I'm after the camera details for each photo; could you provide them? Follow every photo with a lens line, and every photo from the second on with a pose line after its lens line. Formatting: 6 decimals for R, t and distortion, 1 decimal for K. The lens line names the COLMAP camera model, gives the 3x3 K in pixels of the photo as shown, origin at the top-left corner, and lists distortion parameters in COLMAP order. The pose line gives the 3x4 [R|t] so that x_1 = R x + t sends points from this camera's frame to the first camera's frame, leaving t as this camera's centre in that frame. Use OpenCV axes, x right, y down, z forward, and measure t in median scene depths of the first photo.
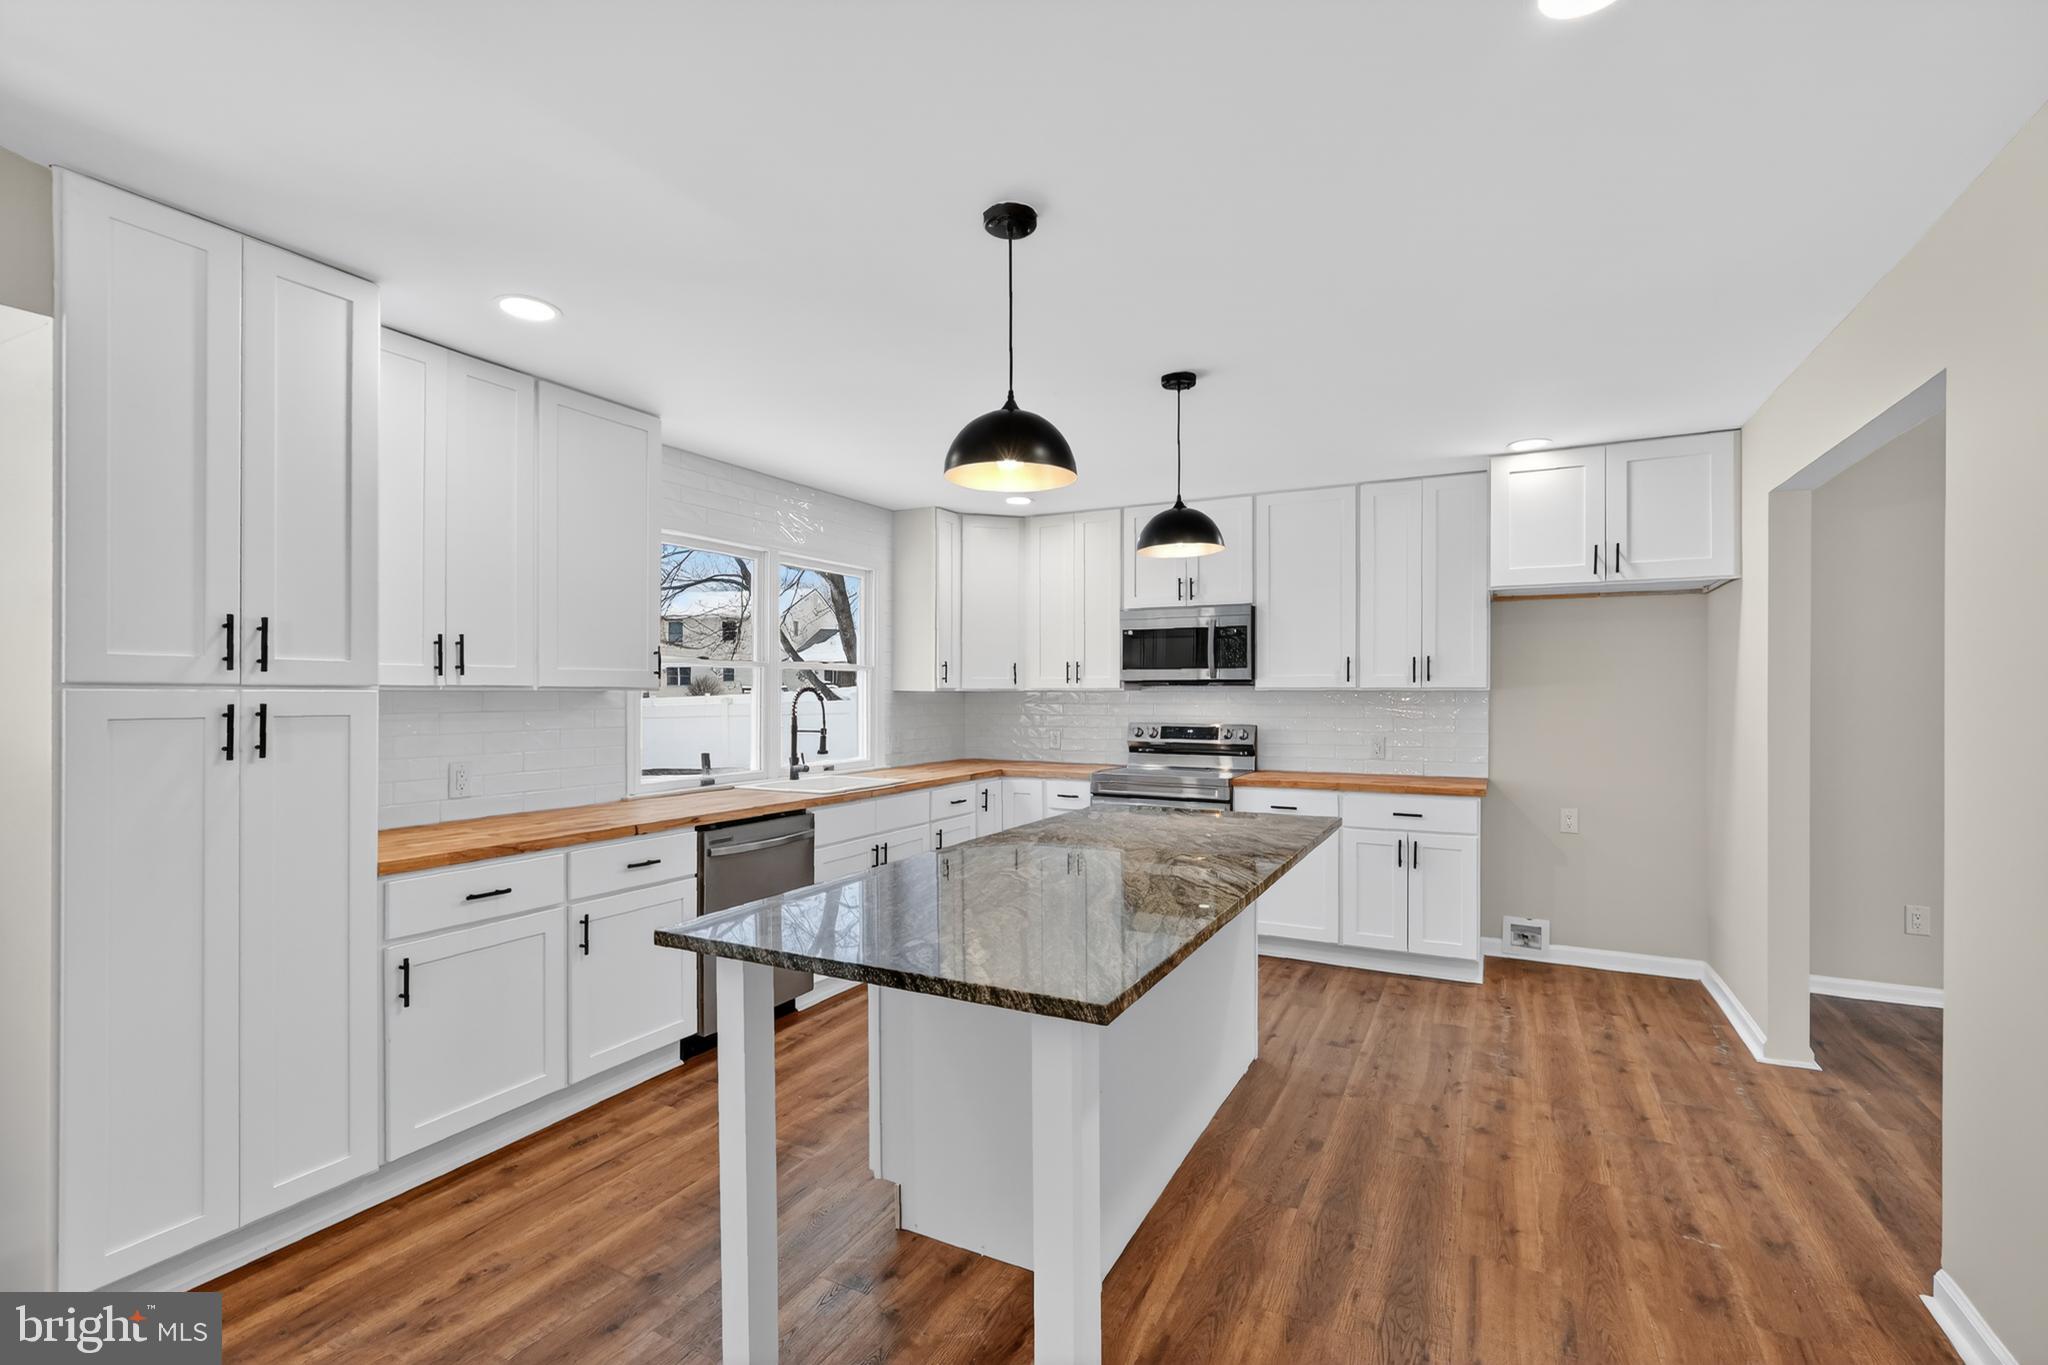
lens RADIAL K [[920.8, 0, 1027.7], [0, 920.8, 689.4], [0, 0, 1]] dist [0.001243, 0.000387]
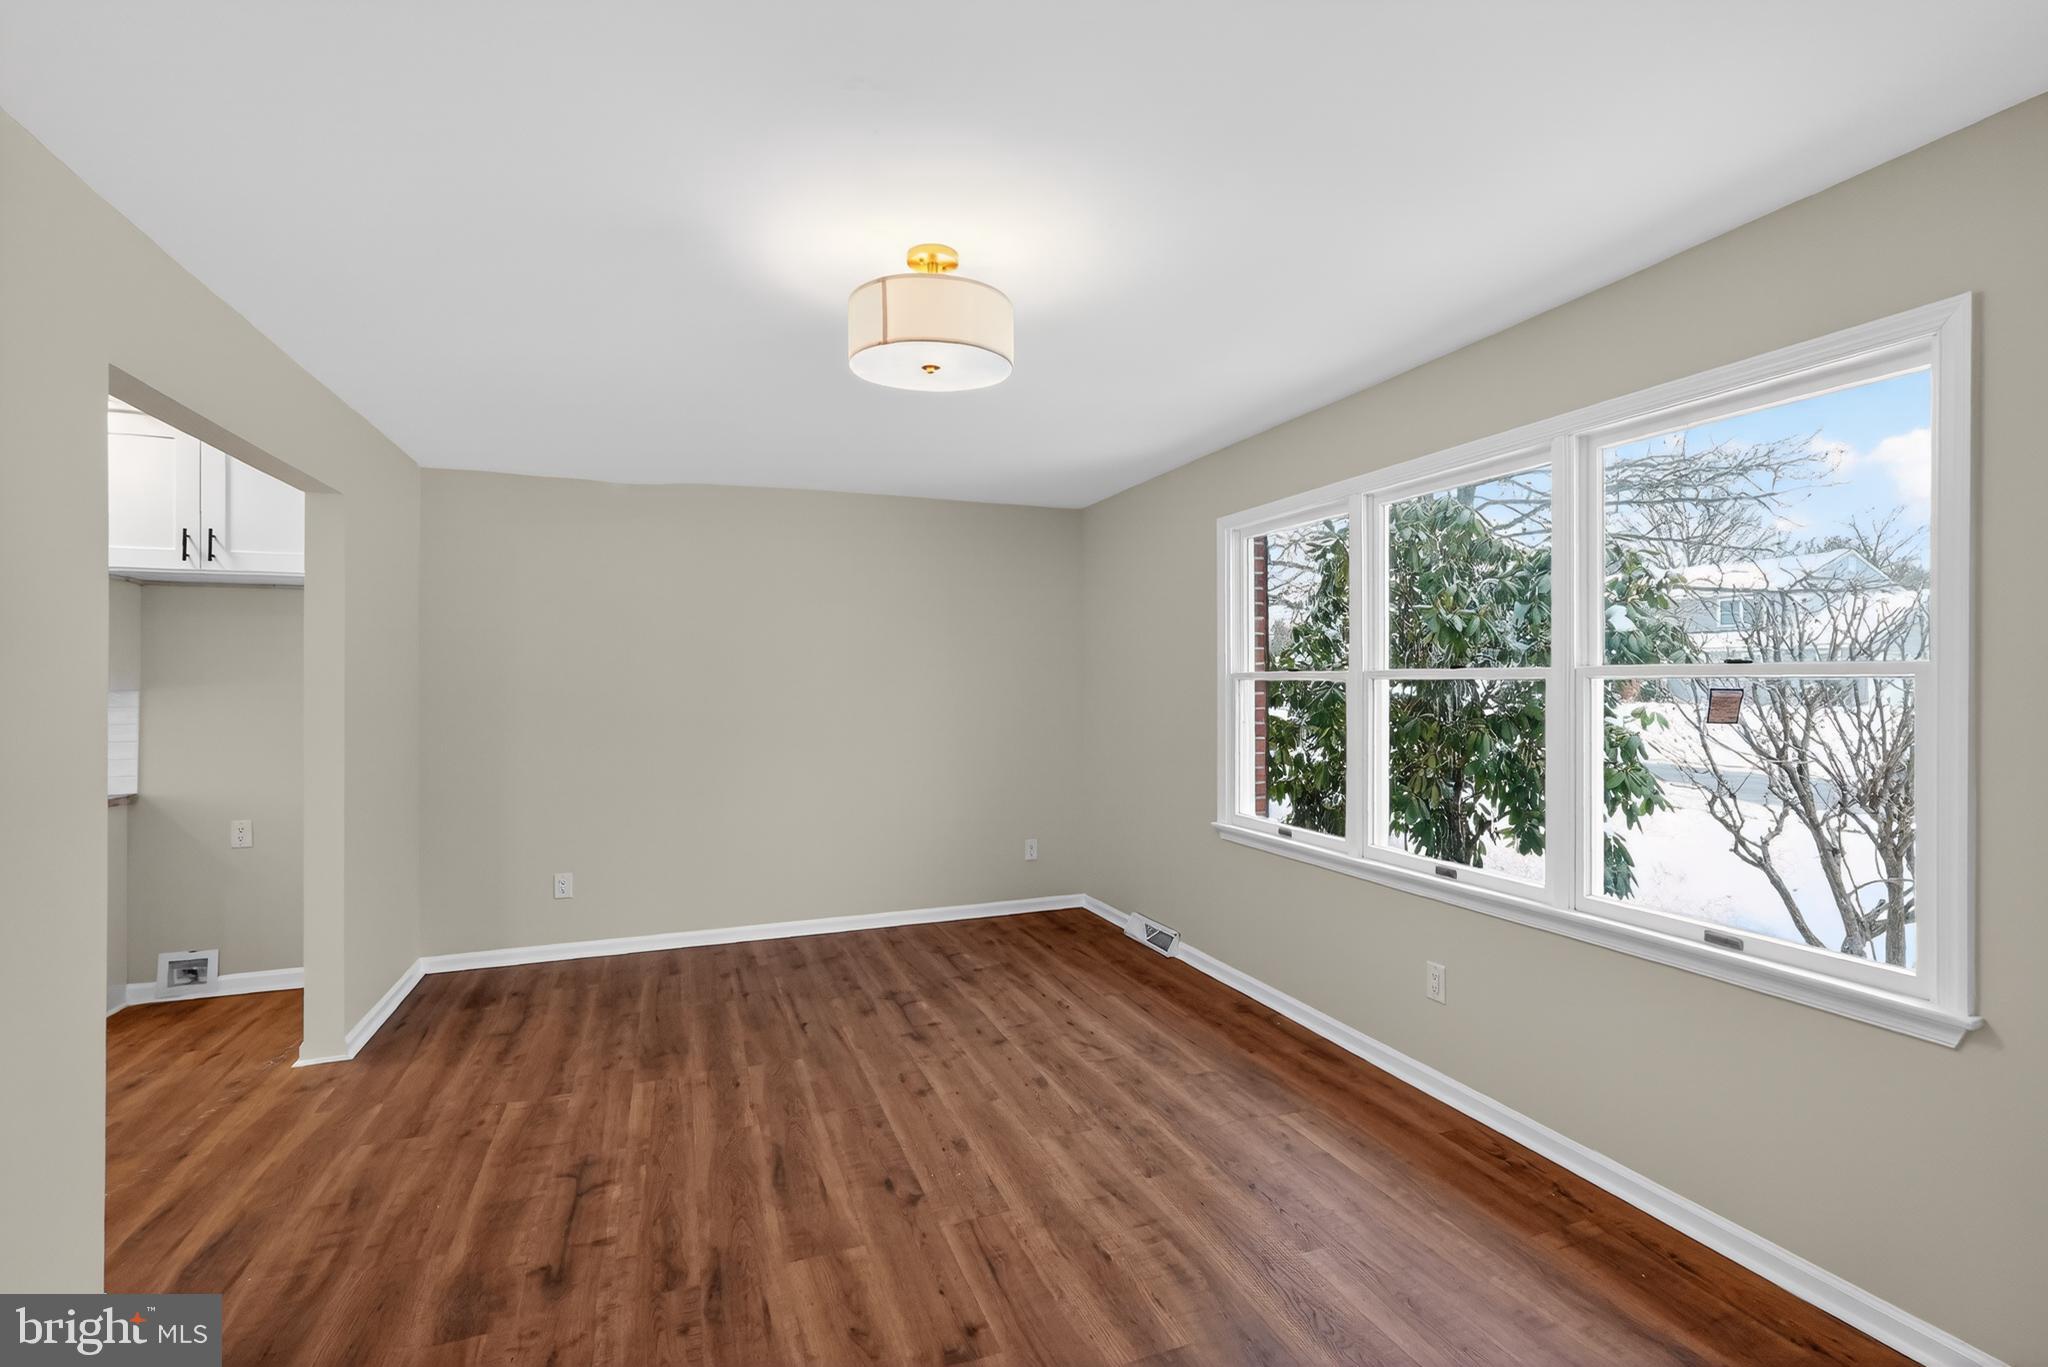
lens RADIAL K [[925.8, 0, 1024.0], [0, 925.8, 683.5], [0, 0, 1]] dist [0.001606, 0.000287]
pose [[0.672990, -0.003562, 0.739643, 0.429538], [0.005184, 0.999987, 0.000098, -0.001334], [-0.739633, 0.003768, 0.673000, -0.178824]]
